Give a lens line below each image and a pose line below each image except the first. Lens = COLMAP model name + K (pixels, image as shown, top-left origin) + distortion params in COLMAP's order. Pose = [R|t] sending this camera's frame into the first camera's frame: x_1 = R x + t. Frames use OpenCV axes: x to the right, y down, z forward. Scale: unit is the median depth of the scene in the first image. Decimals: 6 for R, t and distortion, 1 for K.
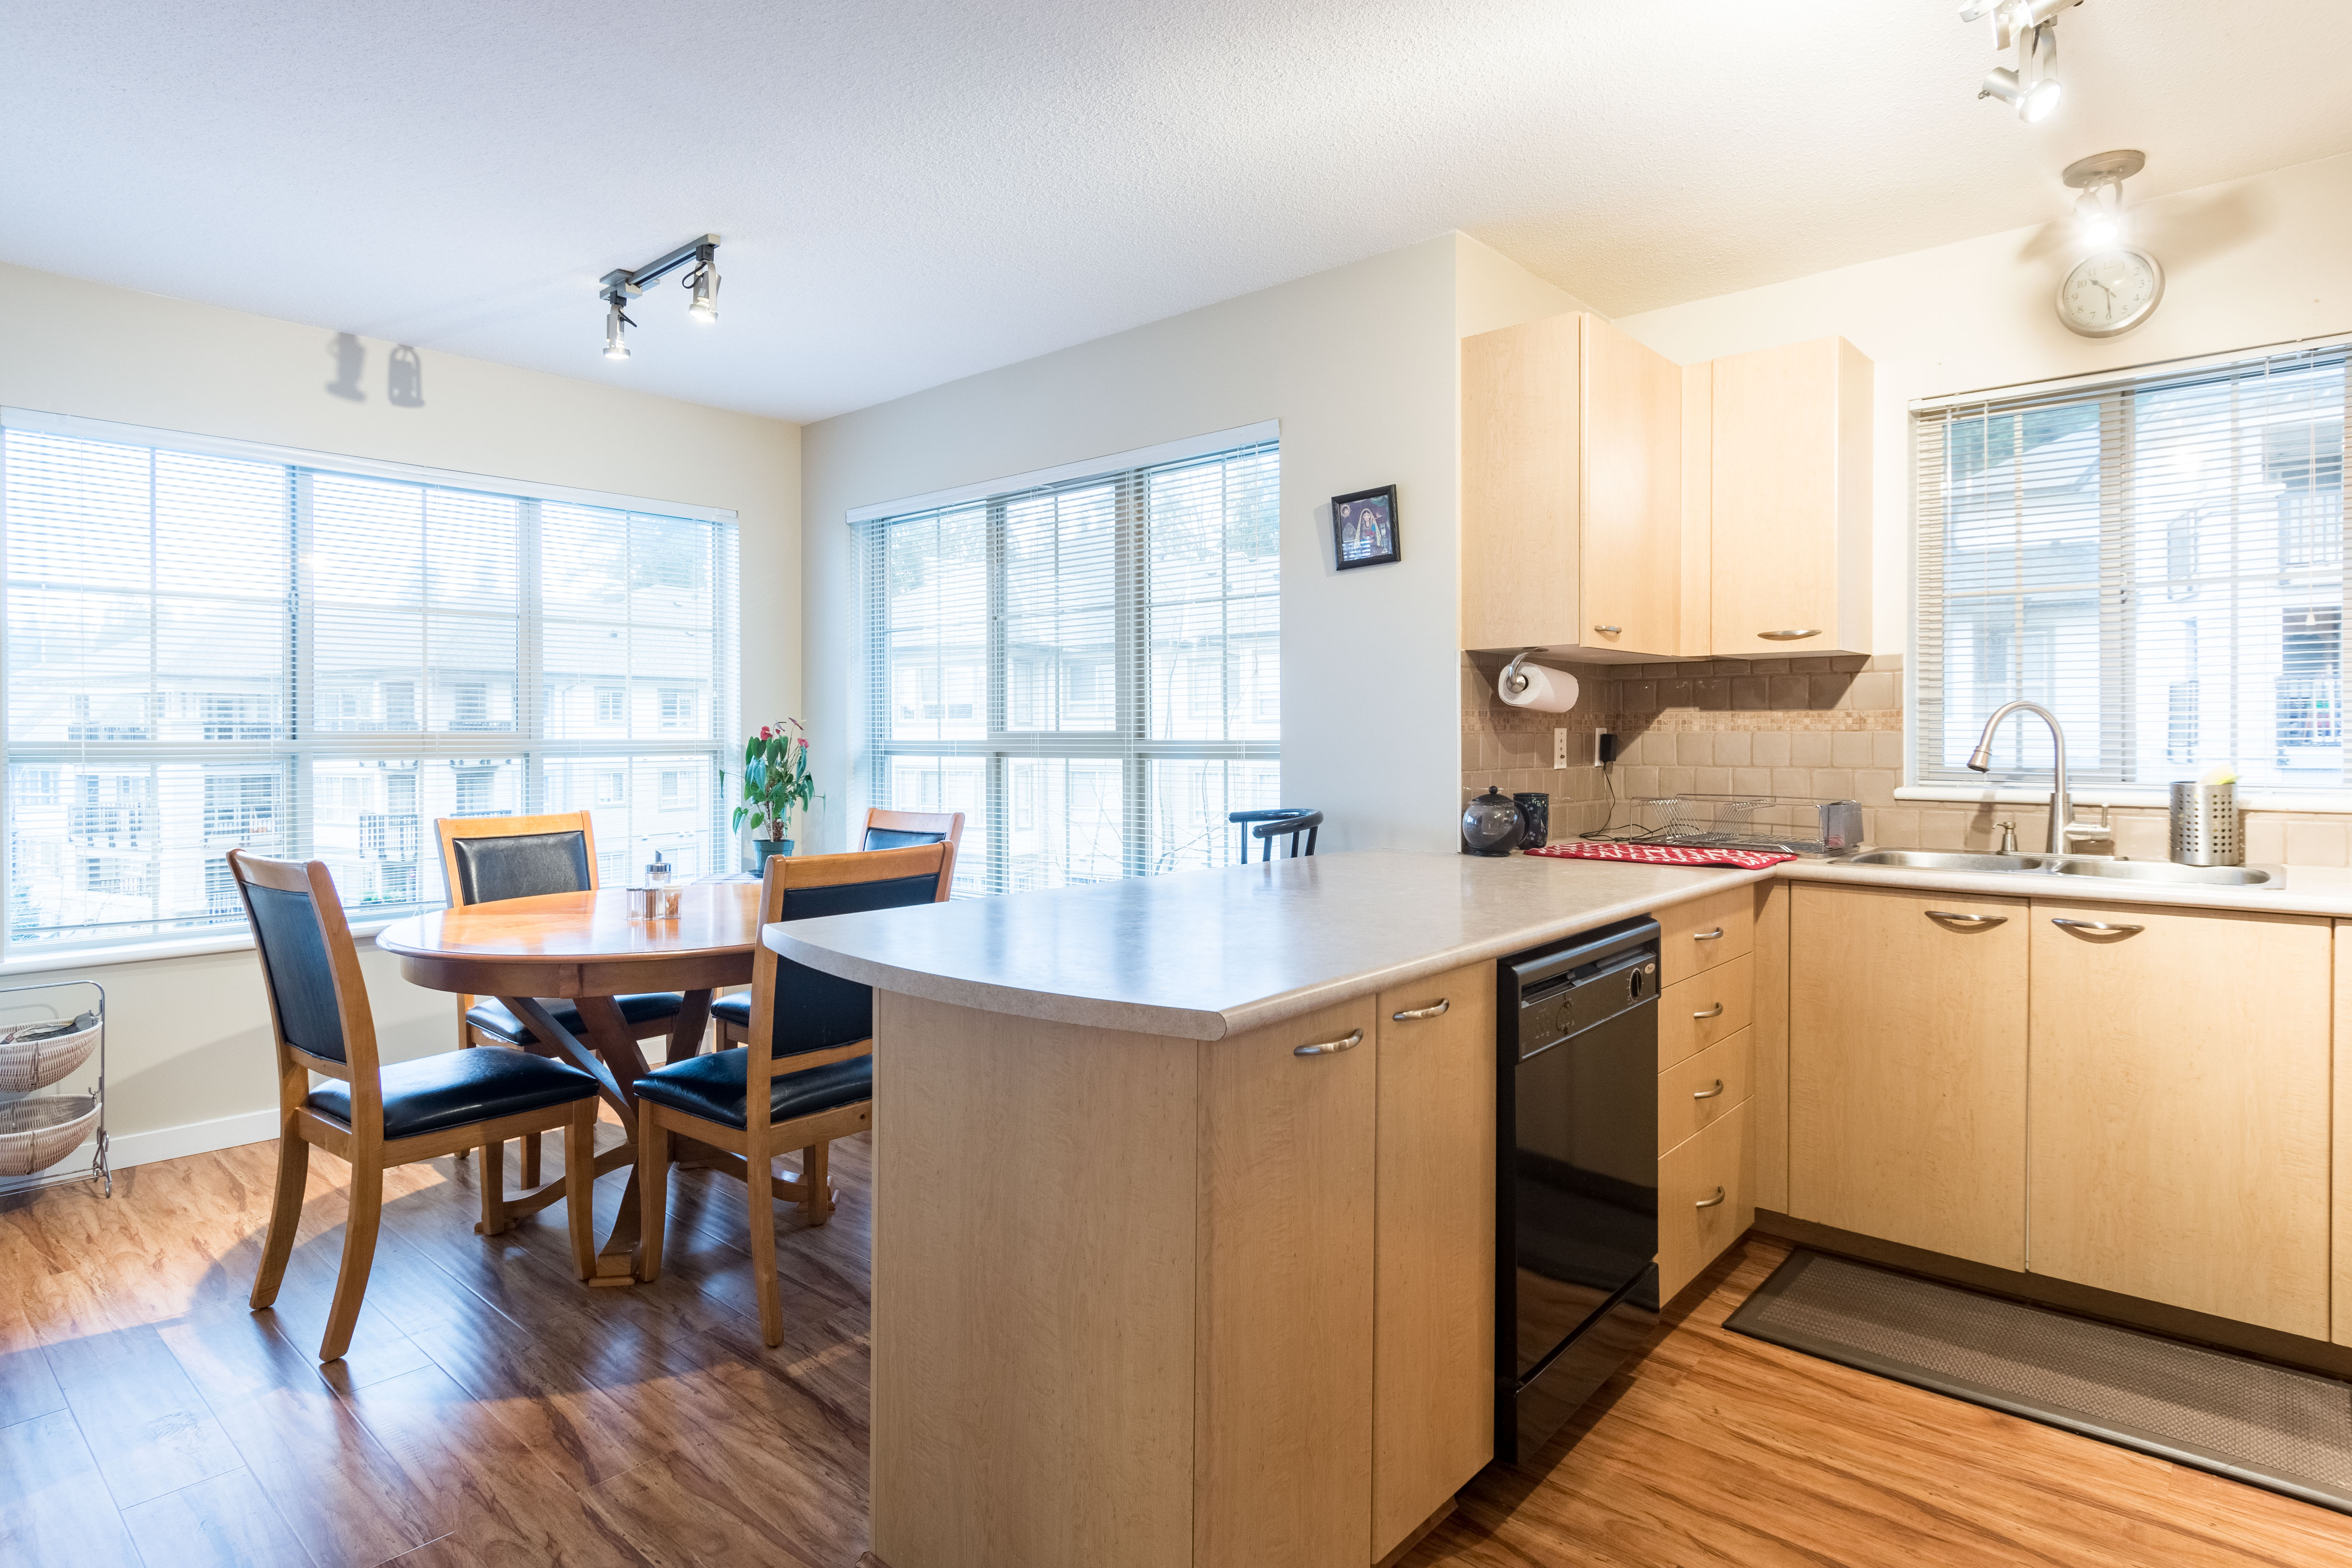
lens RADIAL K [[1229.8, 0, 1171.3], [0, 1229.8, 752.7], [0, 0, 1]] dist [0.000728, -0.007653]
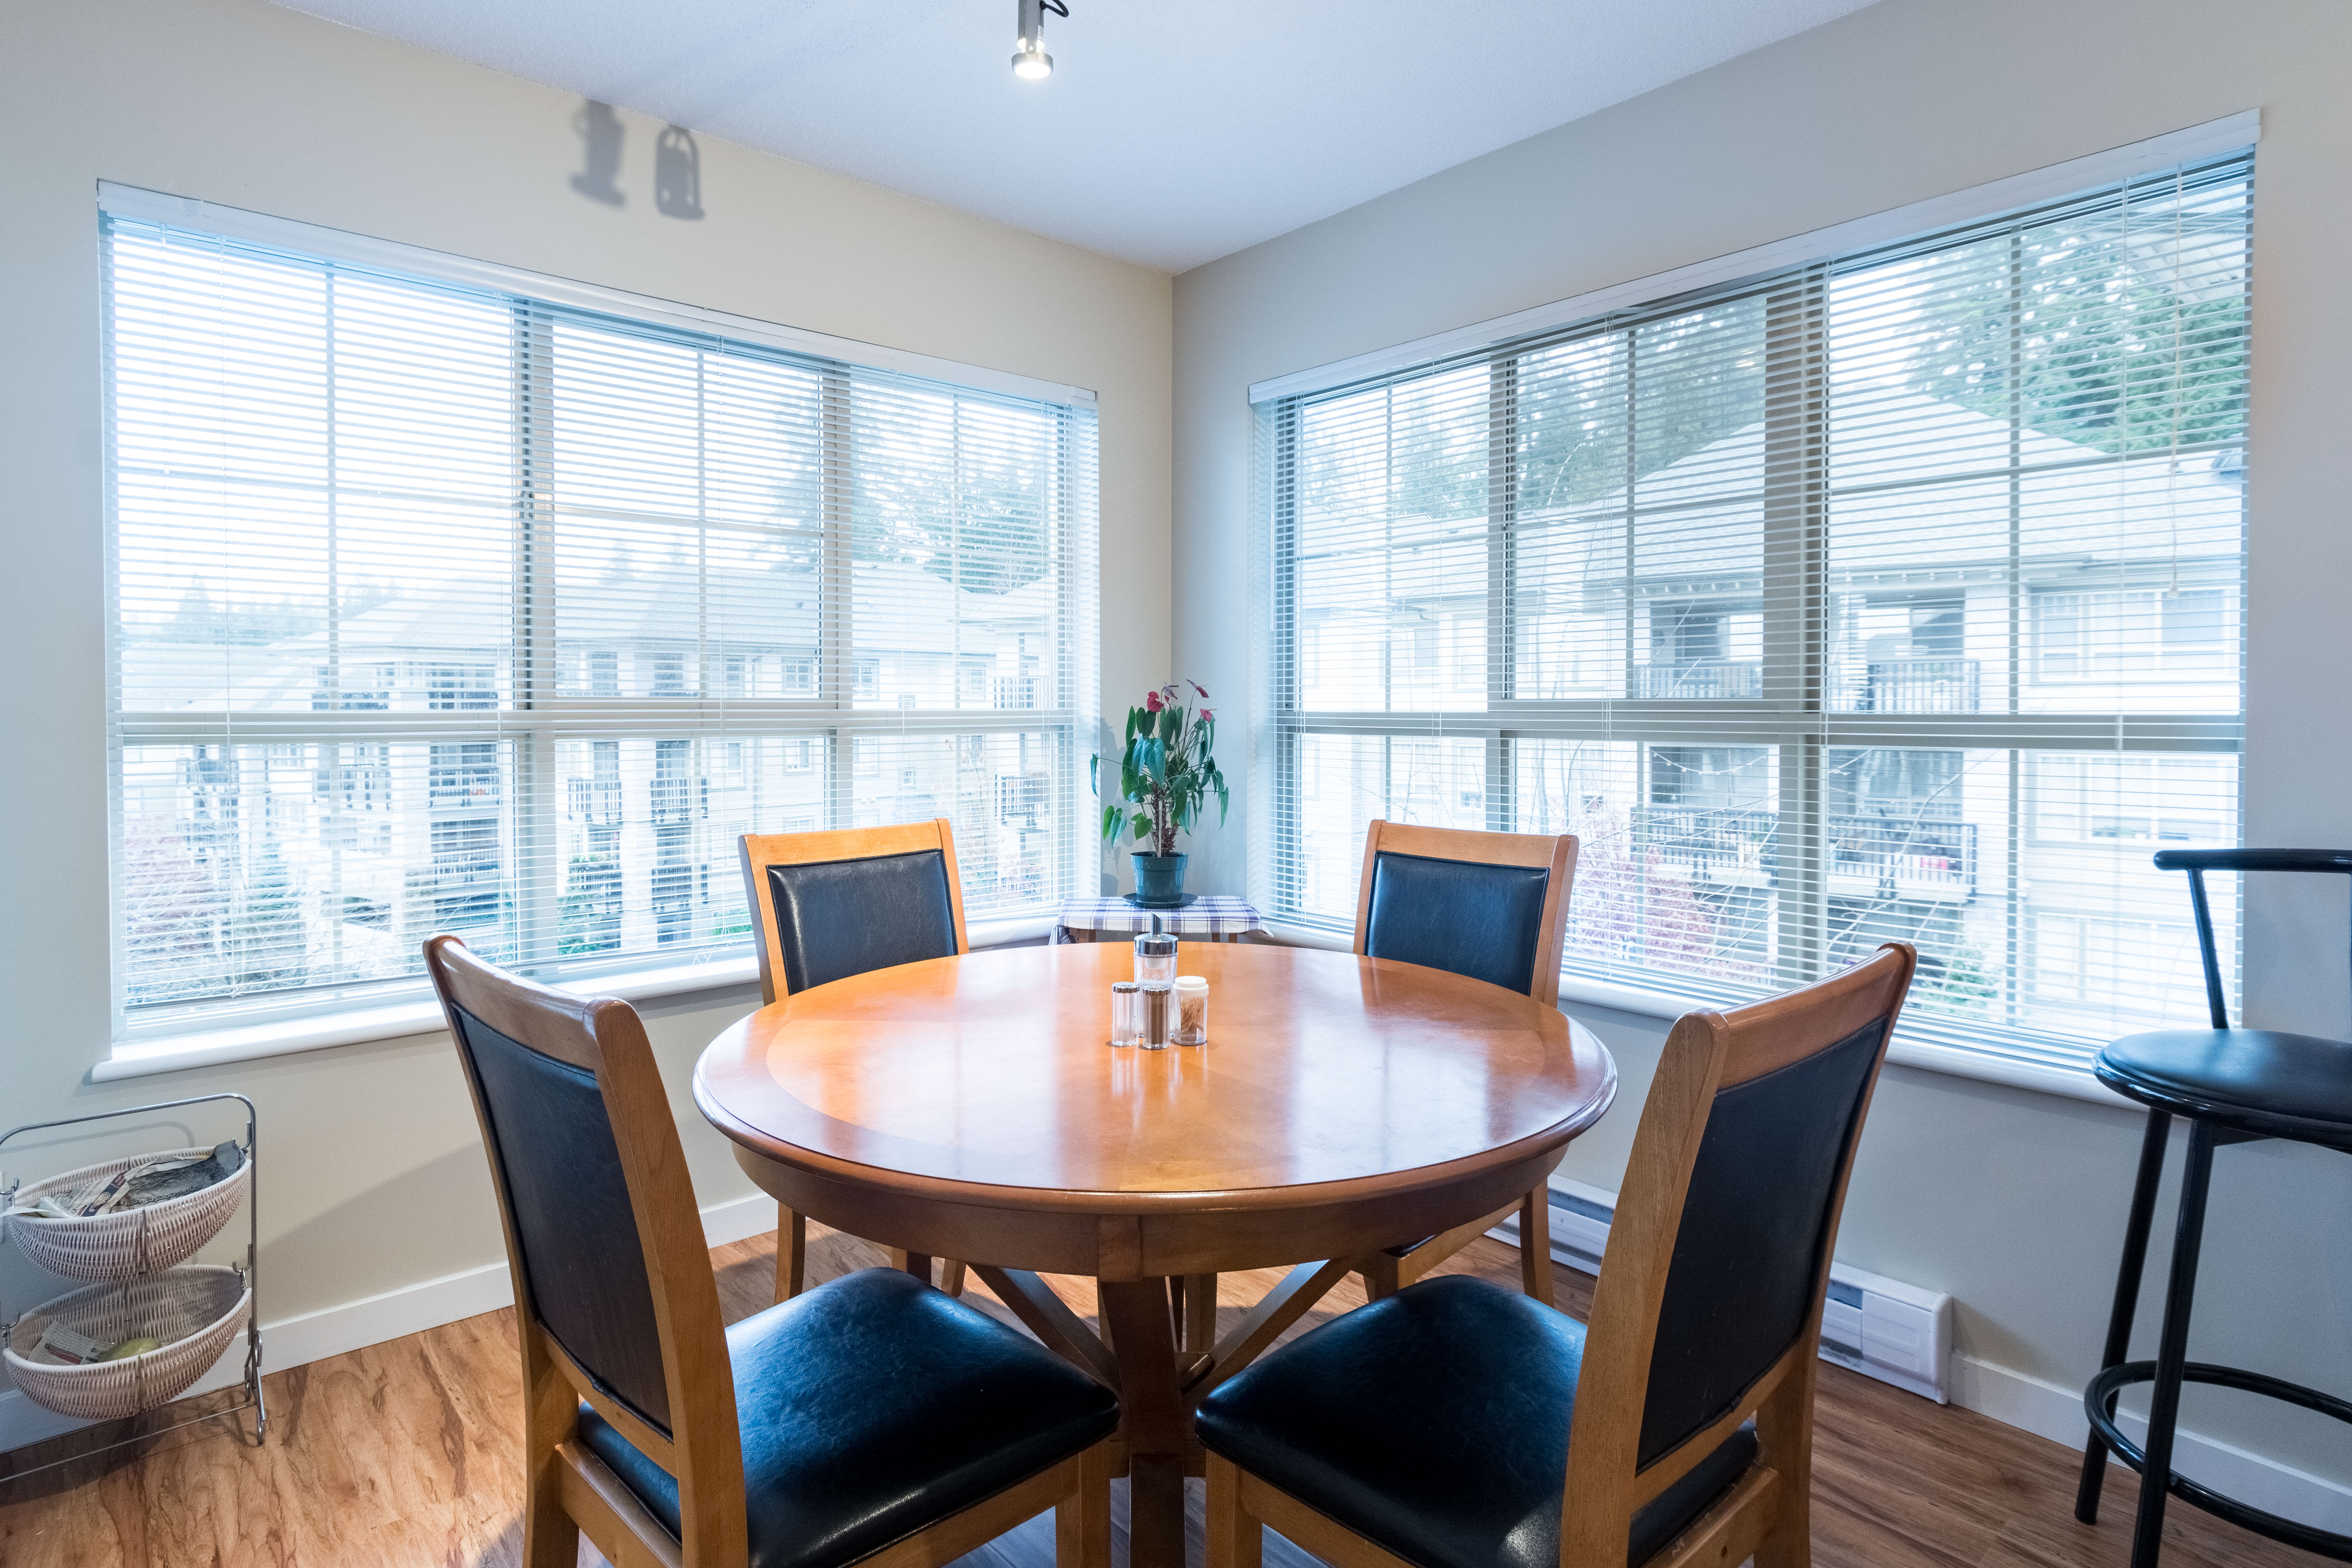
lens RADIAL K [[1239.0, 0, 1175.6], [0, 1239.0, 741.1], [0, 0, 1]] dist [0.013434, -0.017597]
pose [[0.991816, 0.005830, -0.127543, -0.283672], [-0.003878, 0.999872, 0.015541, -0.005395], [0.127618, -0.014920, 0.991711, 0.379809]]
